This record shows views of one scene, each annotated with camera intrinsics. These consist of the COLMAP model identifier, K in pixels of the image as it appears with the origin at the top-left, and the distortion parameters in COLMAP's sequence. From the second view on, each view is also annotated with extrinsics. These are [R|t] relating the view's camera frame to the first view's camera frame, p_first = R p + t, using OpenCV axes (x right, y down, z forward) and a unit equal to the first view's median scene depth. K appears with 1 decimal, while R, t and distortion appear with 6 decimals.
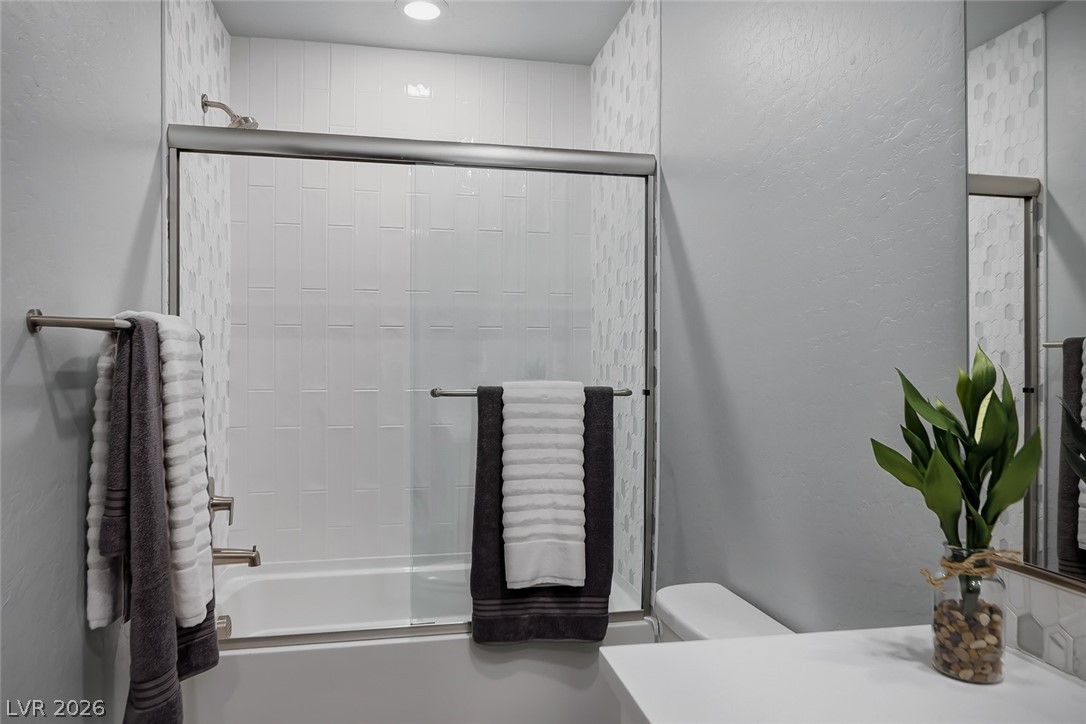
lens RADIAL K [[706.4, 0, 543.0], [0, 706.4, 362.0], [0, 0, 1]] dist [-0.003196, 0.003240]
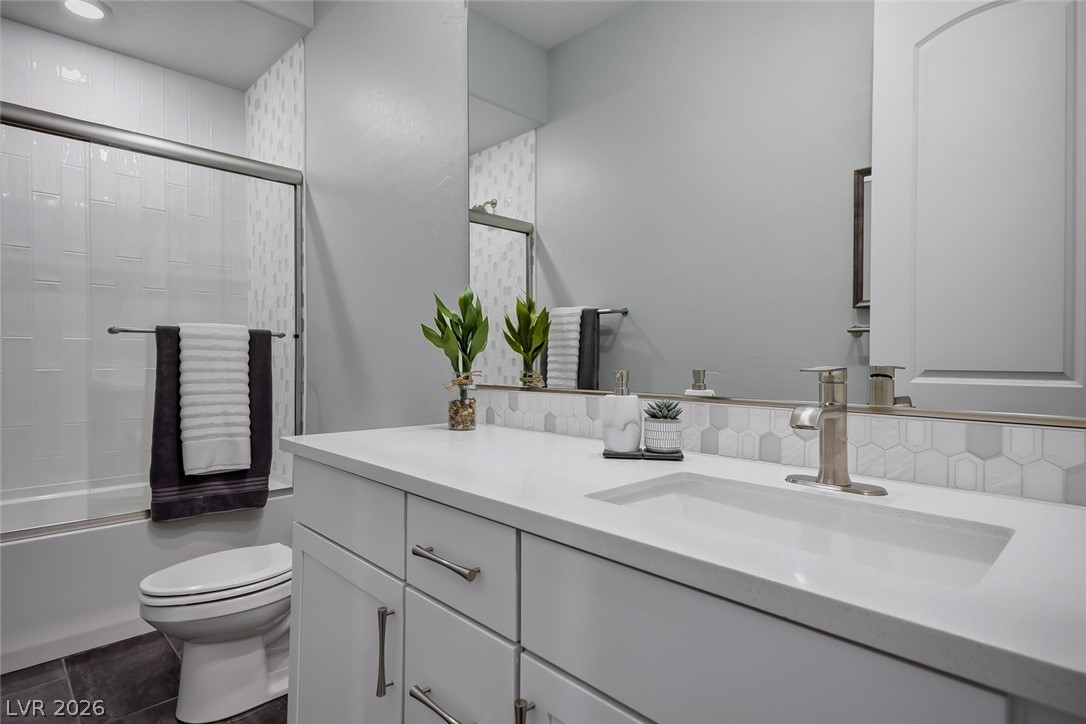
lens RADIAL K [[568.3, 0, 540.7], [0, 568.3, 363.6], [0, 0, 1]] dist [0.022440, -0.000661]
pose [[0.842857, -0.004581, 0.538118, -0.062402], [-0.003694, 0.999891, 0.014297, 0.084034], [-0.538125, -0.014038, 0.842748, -0.260402]]
